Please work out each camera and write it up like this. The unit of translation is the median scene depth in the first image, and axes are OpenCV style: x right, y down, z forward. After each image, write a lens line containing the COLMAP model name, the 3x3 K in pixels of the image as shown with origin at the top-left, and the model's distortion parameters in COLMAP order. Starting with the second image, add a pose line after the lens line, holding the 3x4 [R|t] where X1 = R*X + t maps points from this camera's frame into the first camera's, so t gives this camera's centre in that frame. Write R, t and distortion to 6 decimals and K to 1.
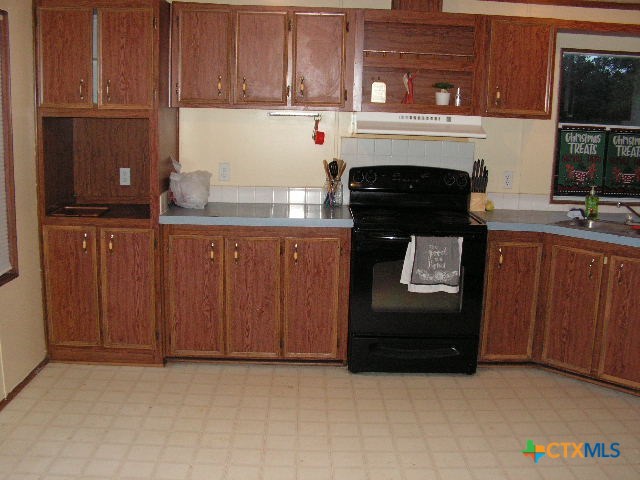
lens RADIAL K [[698.9, 0, 320.0], [0, 698.9, 240.0], [0, 0, 1]] dist [-0.232518, 0.237442]
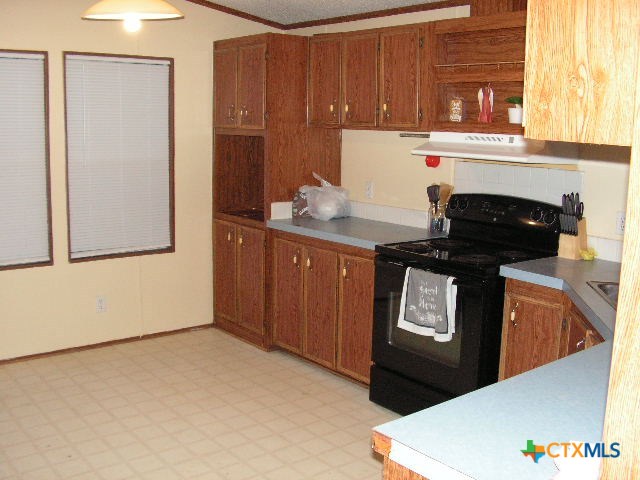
lens RADIAL K [[698.9, 0, 320.0], [0, 698.9, 240.0], [0, 0, 1]] dist [-0.232518, 0.237442]
pose [[0.608107, 0.113534, -0.785695, 0.713748], [-0.148116, 0.988568, 0.028212, -0.046009], [0.779915, 0.099218, 0.617971, 0.327086]]
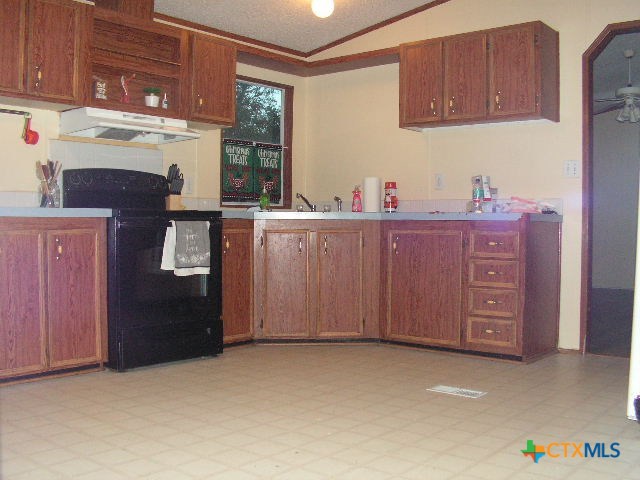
lens RADIAL K [[698.9, 0, 320.0], [0, 698.9, 240.0], [0, 0, 1]] dist [-0.232518, 0.237442]
pose [[0.657977, -0.040587, 0.751944, -0.459203], [0.152787, 0.984973, -0.080529, 0.128845], [-0.737375, 0.167874, 0.654290, 0.162233]]
